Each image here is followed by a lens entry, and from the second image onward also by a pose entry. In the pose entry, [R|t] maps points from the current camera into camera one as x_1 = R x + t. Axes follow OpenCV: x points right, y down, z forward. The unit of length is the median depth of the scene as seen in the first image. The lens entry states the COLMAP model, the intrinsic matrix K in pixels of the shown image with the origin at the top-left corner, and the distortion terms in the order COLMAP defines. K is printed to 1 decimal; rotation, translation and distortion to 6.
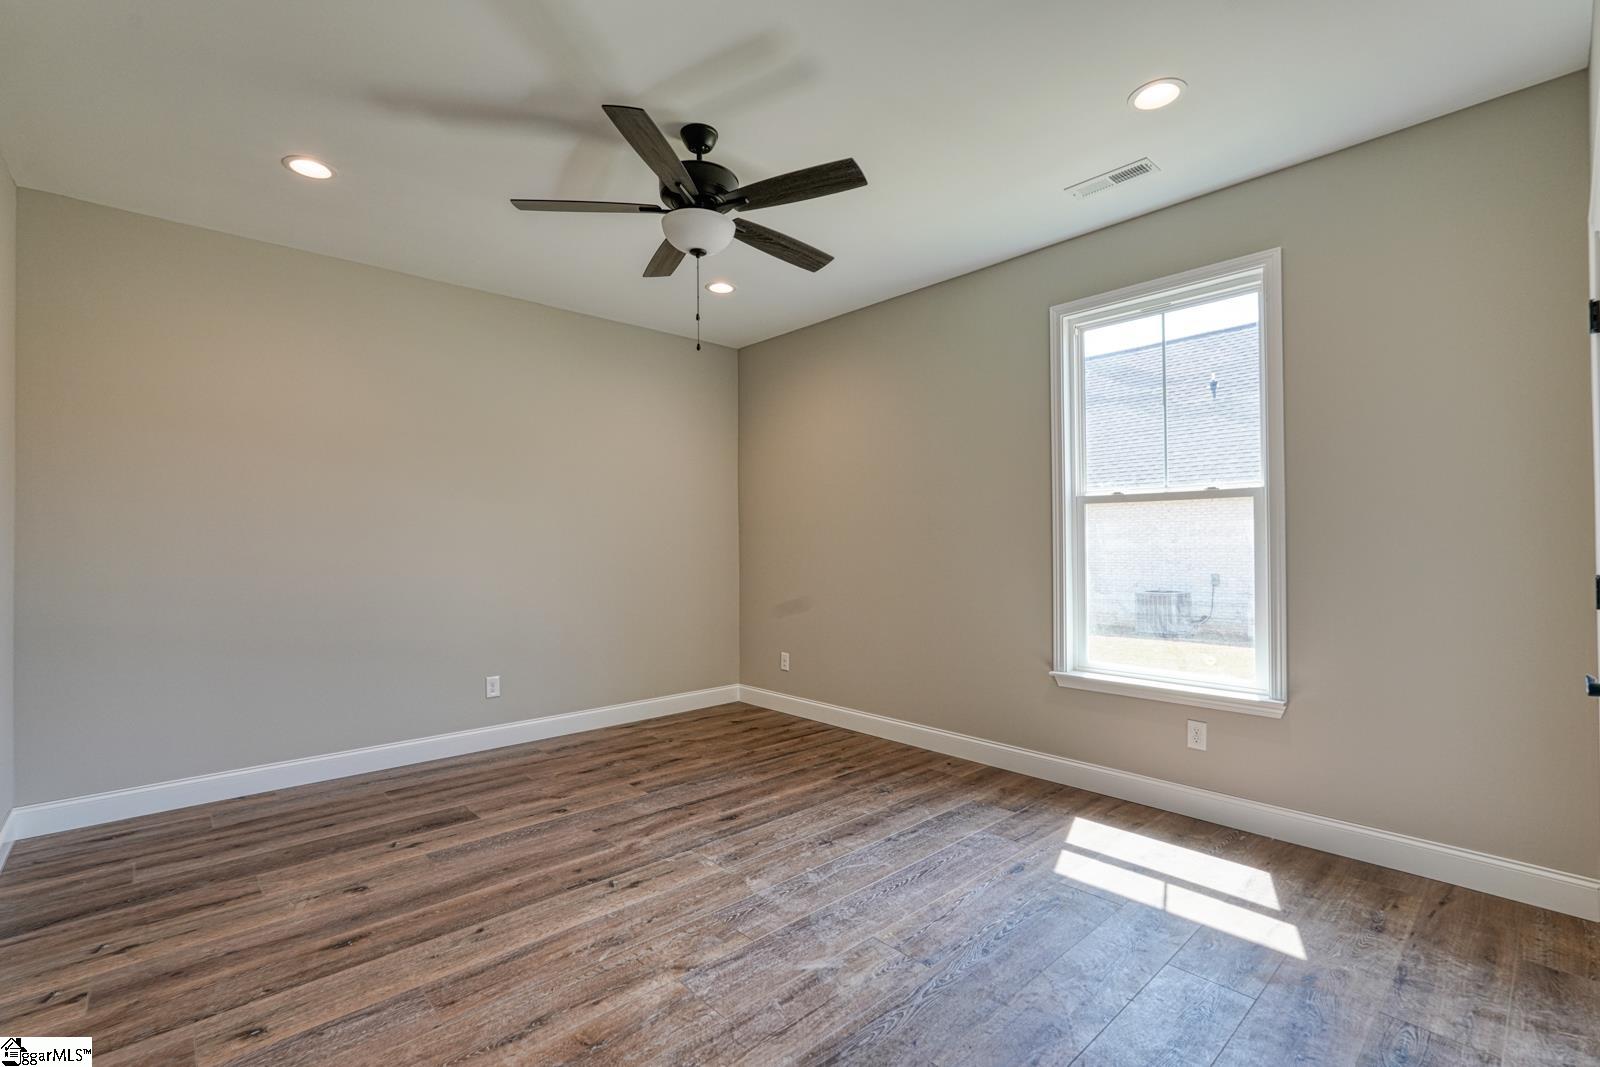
lens RADIAL K [[715.7, 0, 792.3], [0, 715.7, 542.9], [0, 0, 1]] dist [-0.012868, 0.007839]
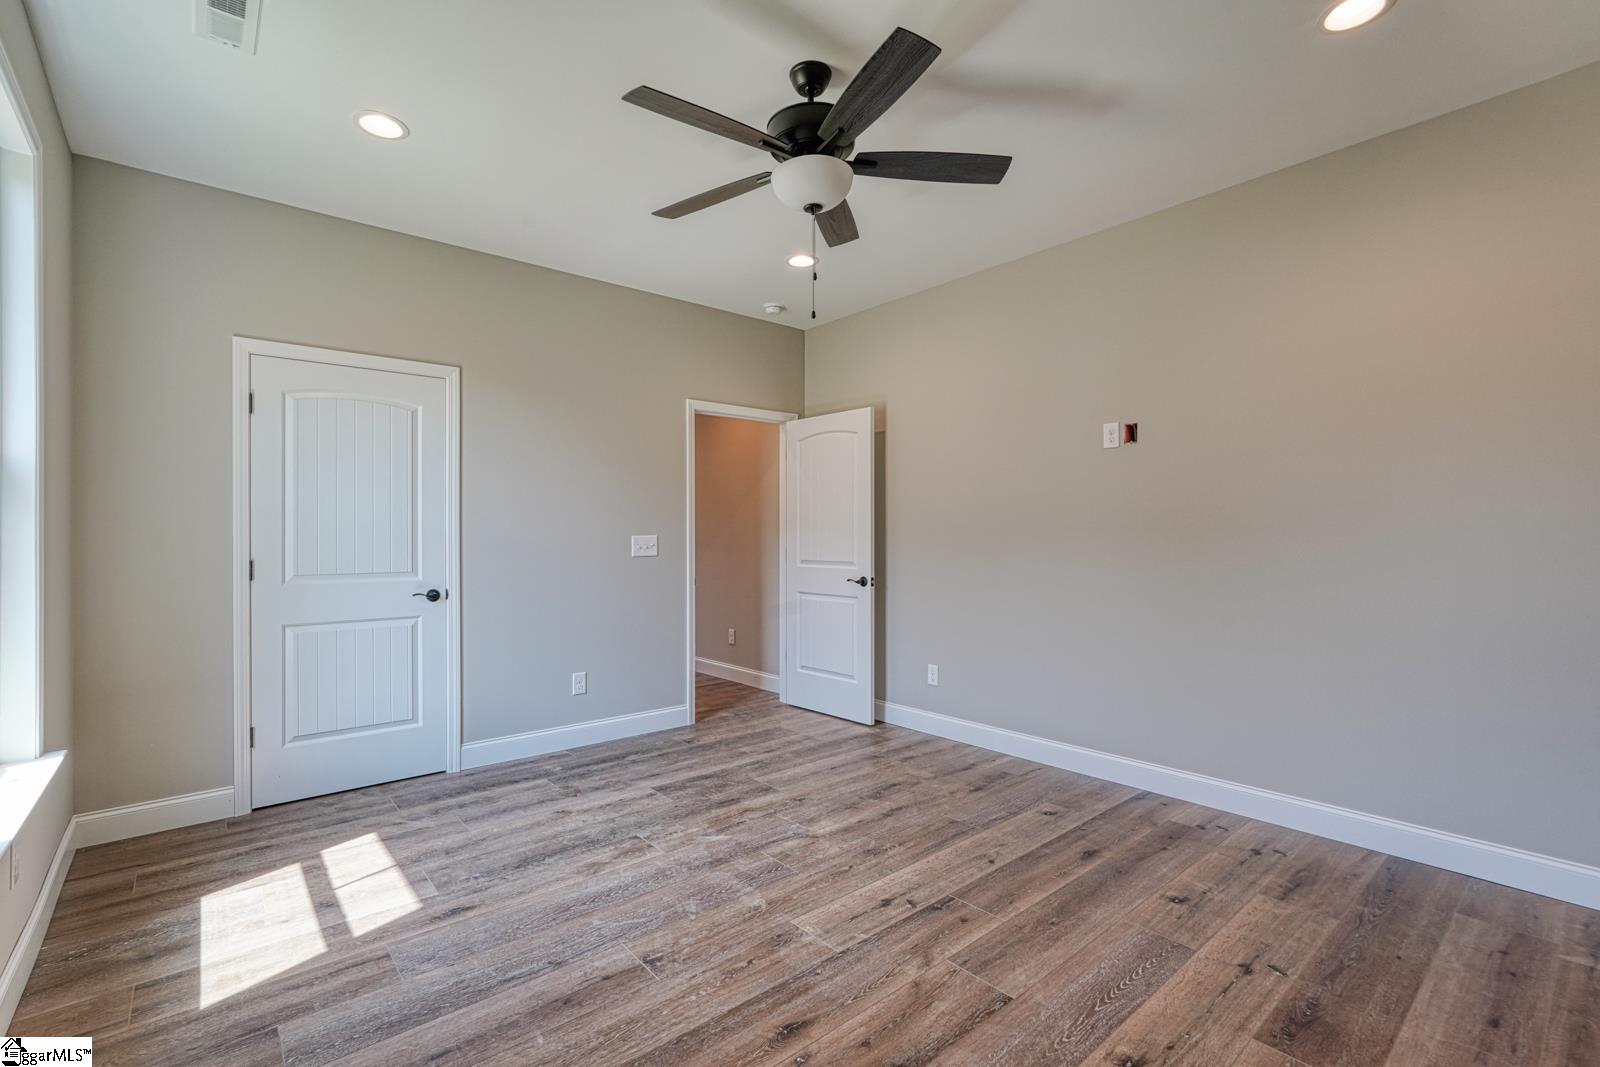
lens RADIAL K [[715.7, 0, 792.3], [0, 715.7, 542.9], [0, 0, 1]] dist [-0.012868, 0.007839]
pose [[-0.999354, 0.008659, 0.034880, -0.138082], [0.008965, 0.999922, 0.008646, 0.002627], [-0.034803, 0.008953, -0.999354, 1.953407]]
